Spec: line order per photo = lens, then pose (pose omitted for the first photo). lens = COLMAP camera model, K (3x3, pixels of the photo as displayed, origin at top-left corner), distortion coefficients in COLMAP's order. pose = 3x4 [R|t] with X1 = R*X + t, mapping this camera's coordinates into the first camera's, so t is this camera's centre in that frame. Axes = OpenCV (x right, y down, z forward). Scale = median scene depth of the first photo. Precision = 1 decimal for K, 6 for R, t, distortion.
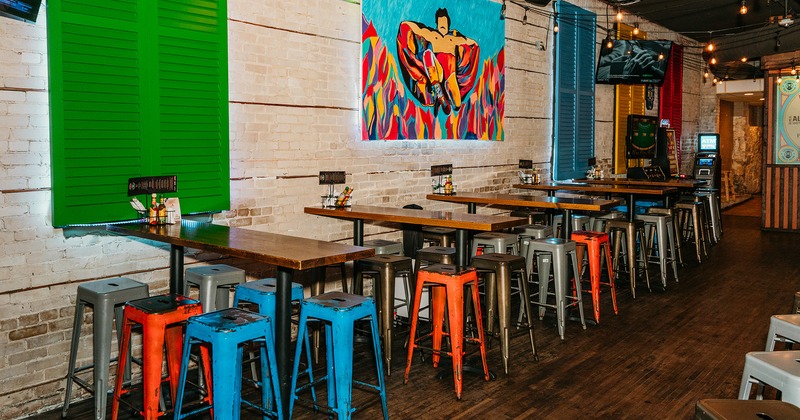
lens RADIAL K [[608.1, 0, 373.3], [0, 608.1, 174.5], [0, 0, 1]] dist [-0.001306, -0.000948]
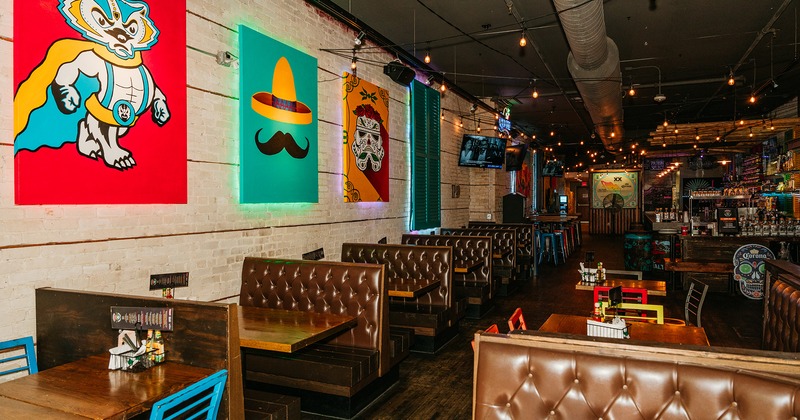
lens RADIAL K [[598.5, 0, 381.4], [0, 598.5, 210.7], [0, 0, 1]] dist [-0.002627, -0.003052]
pose [[0.934675, -0.004933, 0.355468, -1.802091], [0.016159, 0.999460, -0.028619, 0.089211], [-0.355135, 0.032493, 0.934250, -1.740392]]
